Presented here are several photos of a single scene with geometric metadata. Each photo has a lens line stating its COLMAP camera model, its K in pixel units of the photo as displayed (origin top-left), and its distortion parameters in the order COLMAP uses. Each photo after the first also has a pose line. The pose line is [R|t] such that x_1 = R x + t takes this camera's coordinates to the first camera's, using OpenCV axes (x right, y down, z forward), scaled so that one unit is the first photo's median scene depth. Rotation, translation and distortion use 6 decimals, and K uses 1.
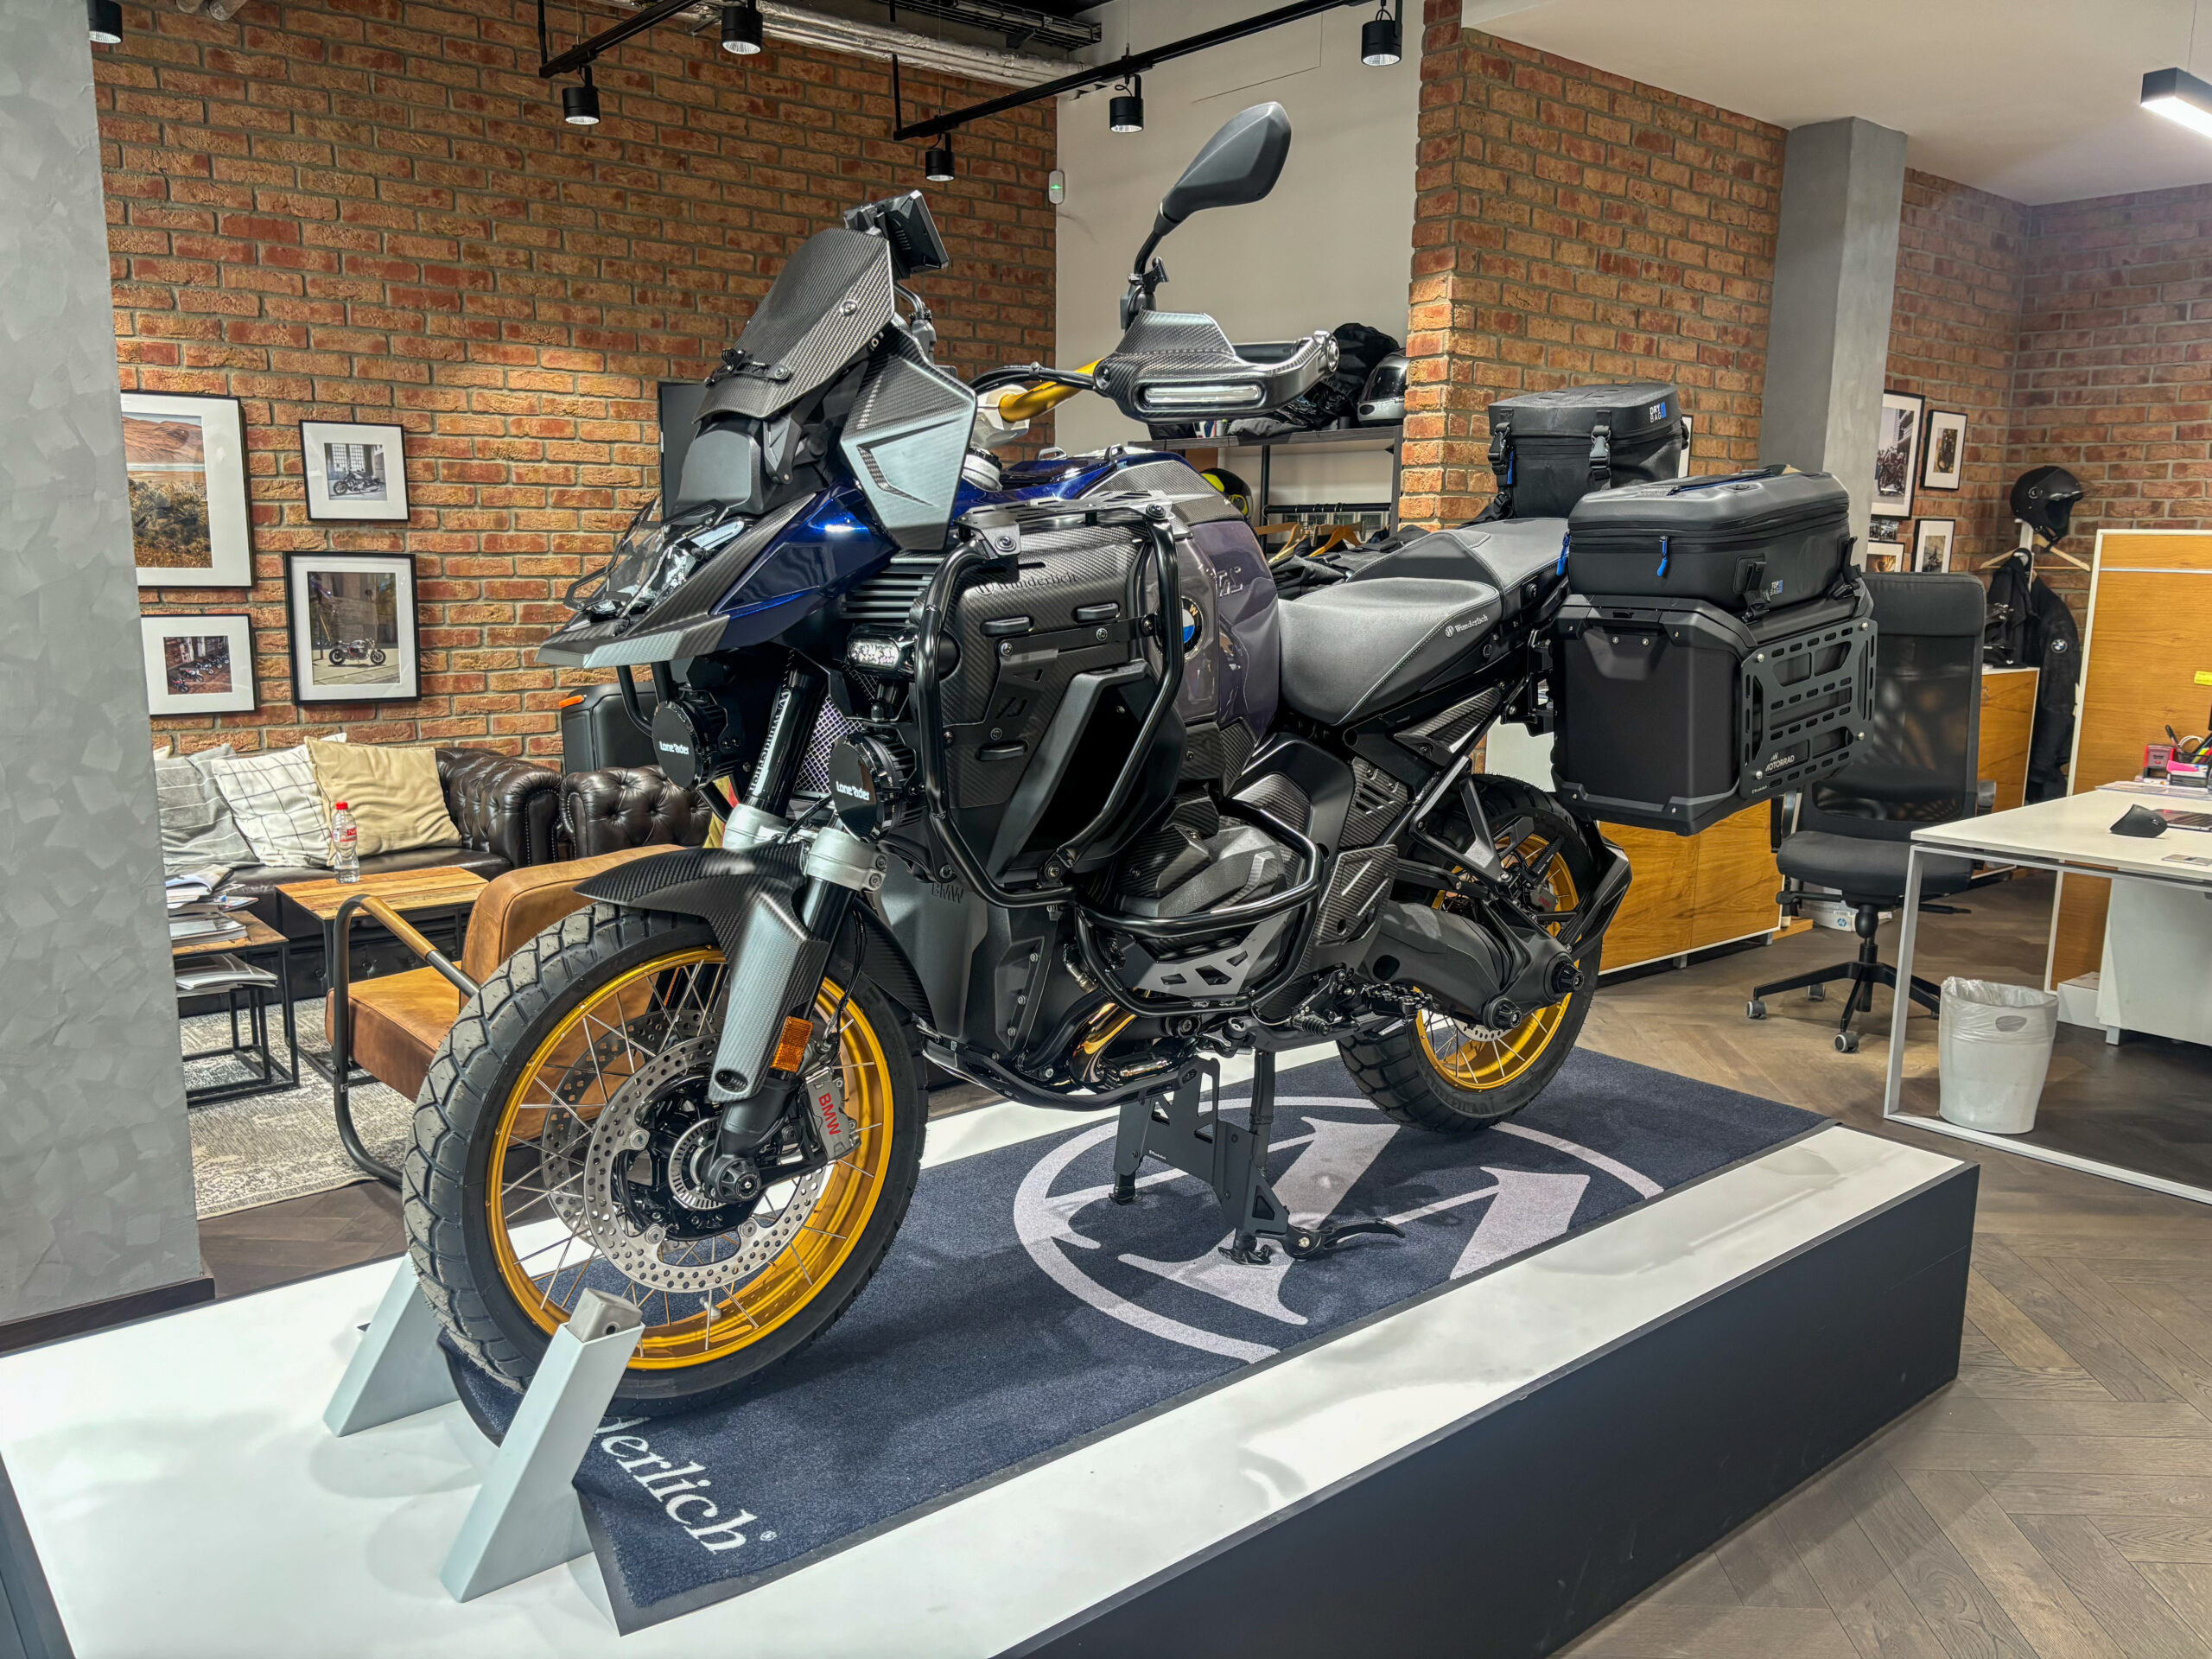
lens RADIAL K [[1673.2, 0, 1113.0], [0, 1673.2, 848.4], [0, 0, 1]] dist [0.050363, -0.069740]
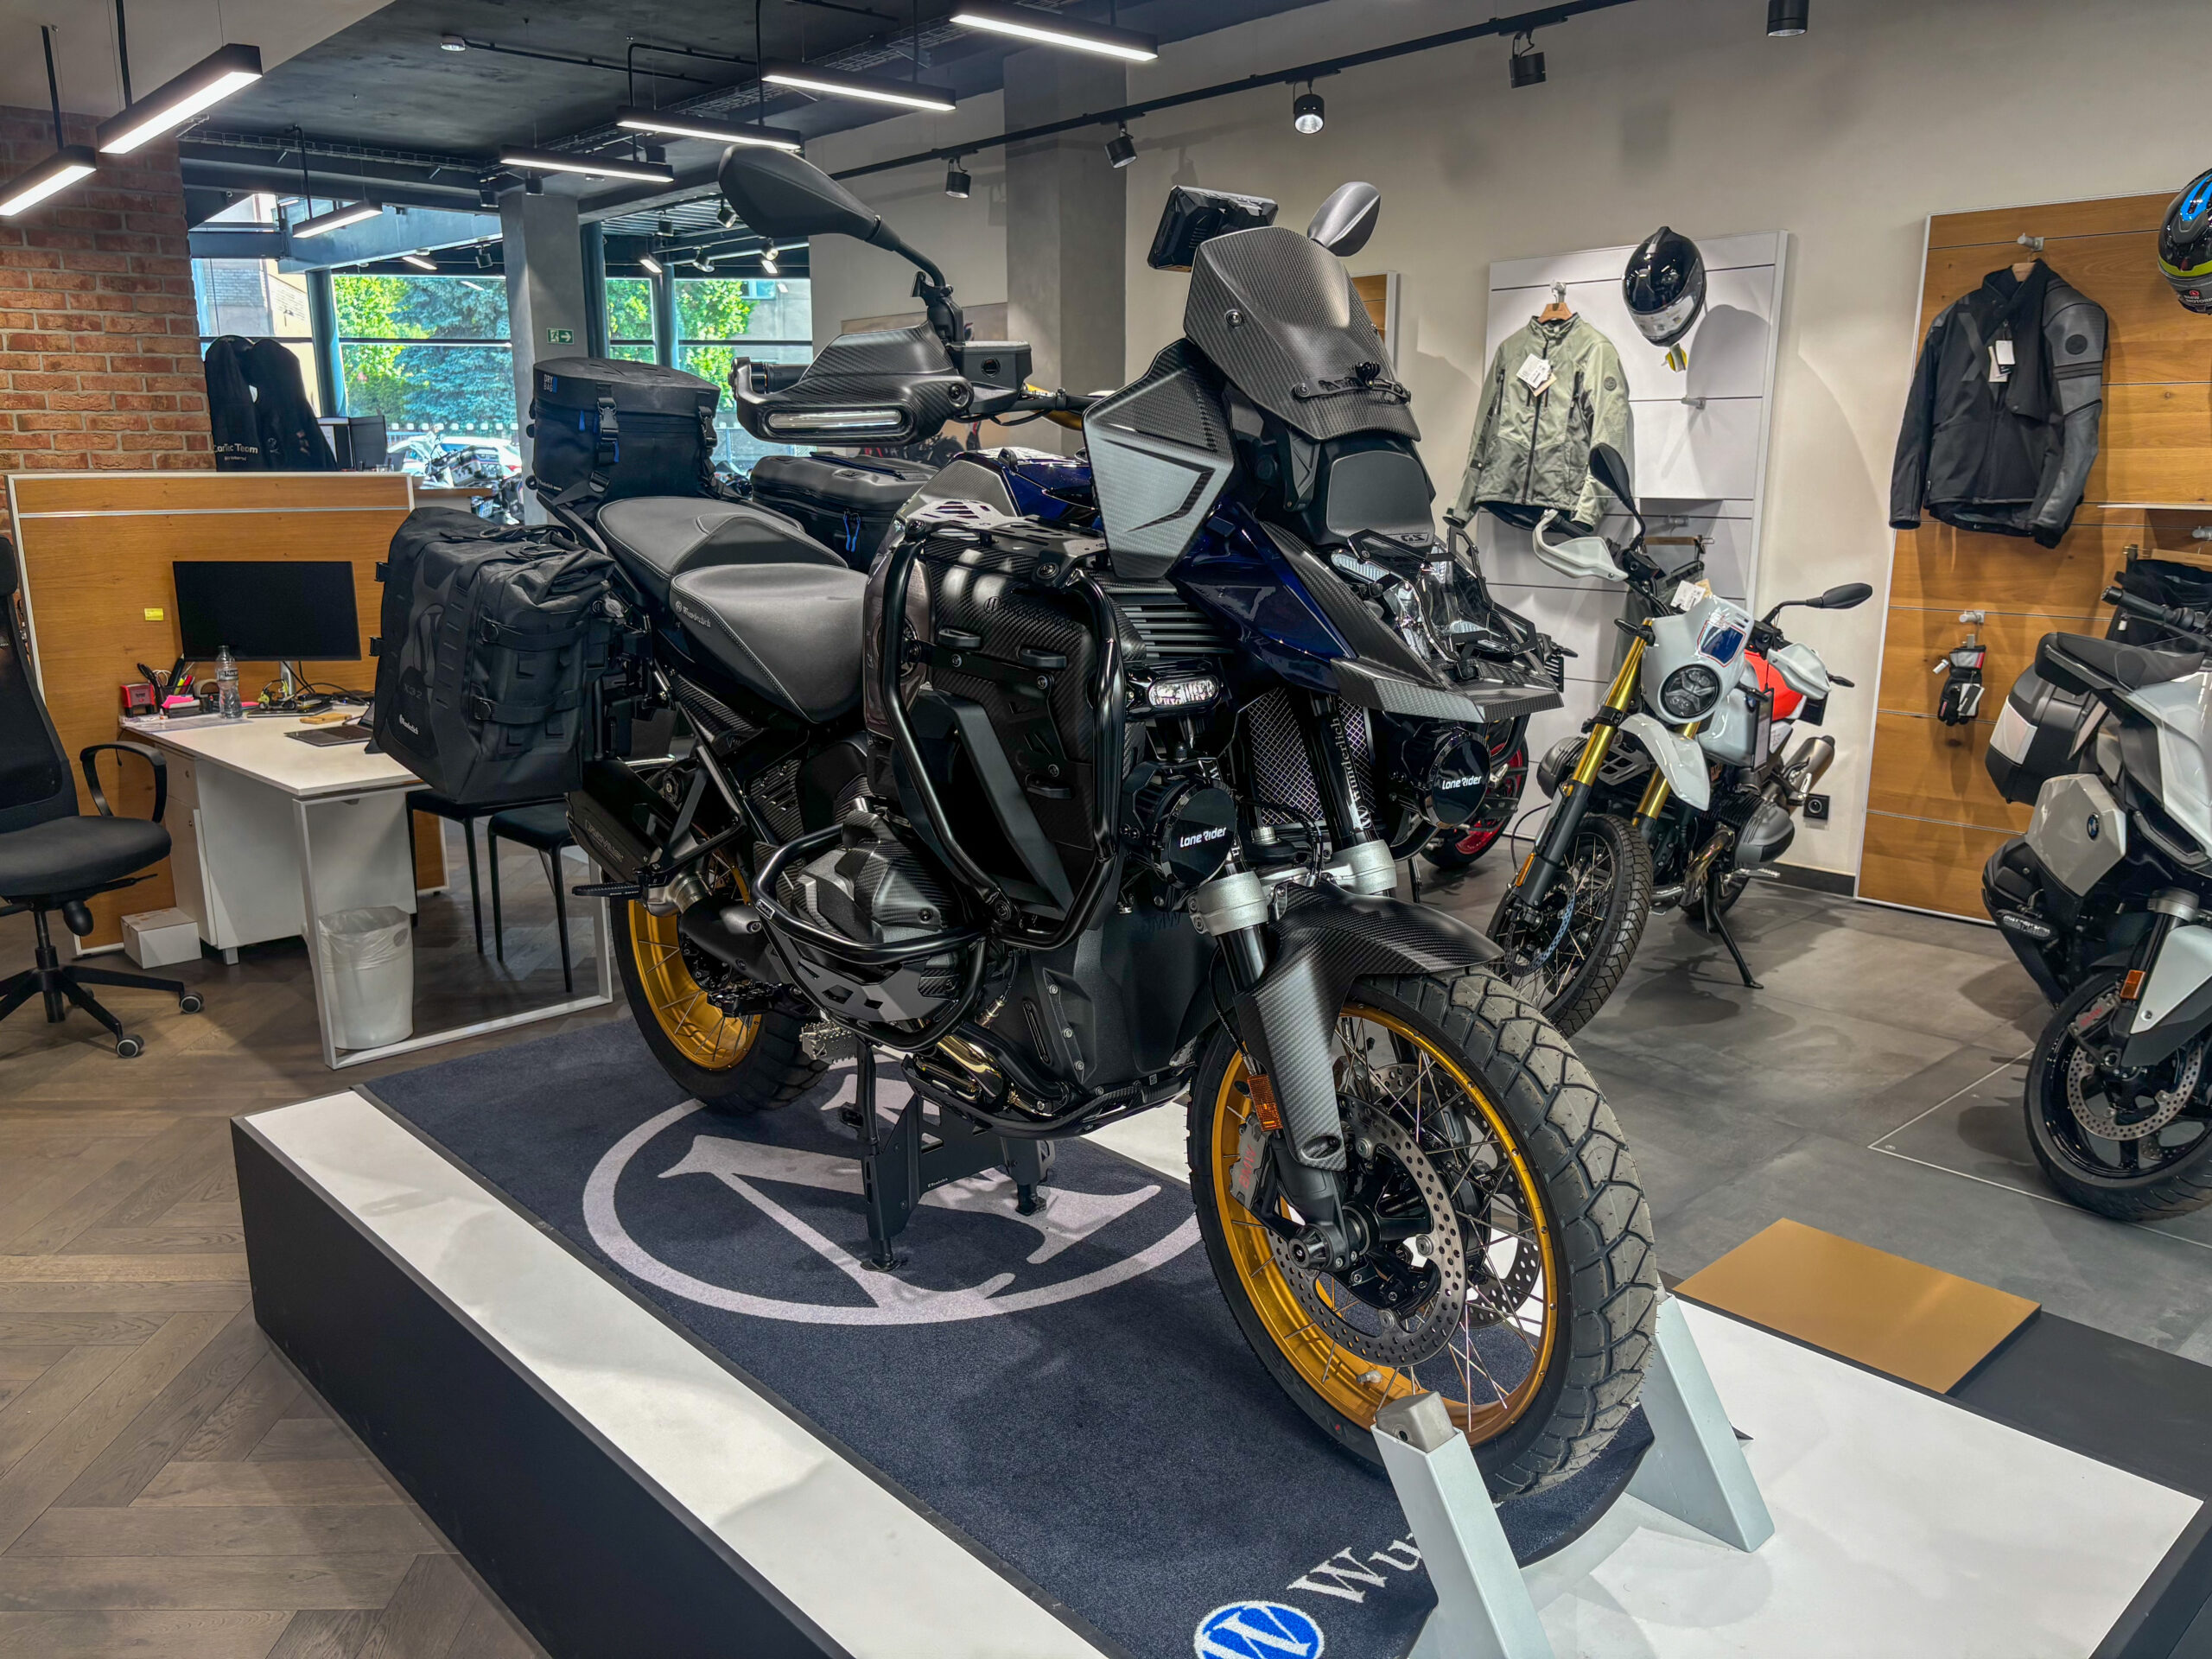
lens RADIAL K [[1678.2, 0, 1119.4], [0, 1678.2, 842.6], [0, 0, 1]] dist [0.013895, -0.002314]
pose [[-0.047855, -0.239515, 0.969713, -0.387307], [0.188284, 0.951258, 0.244248, -0.096762], [-0.980948, 0.194270, -0.000425, 0.387046]]
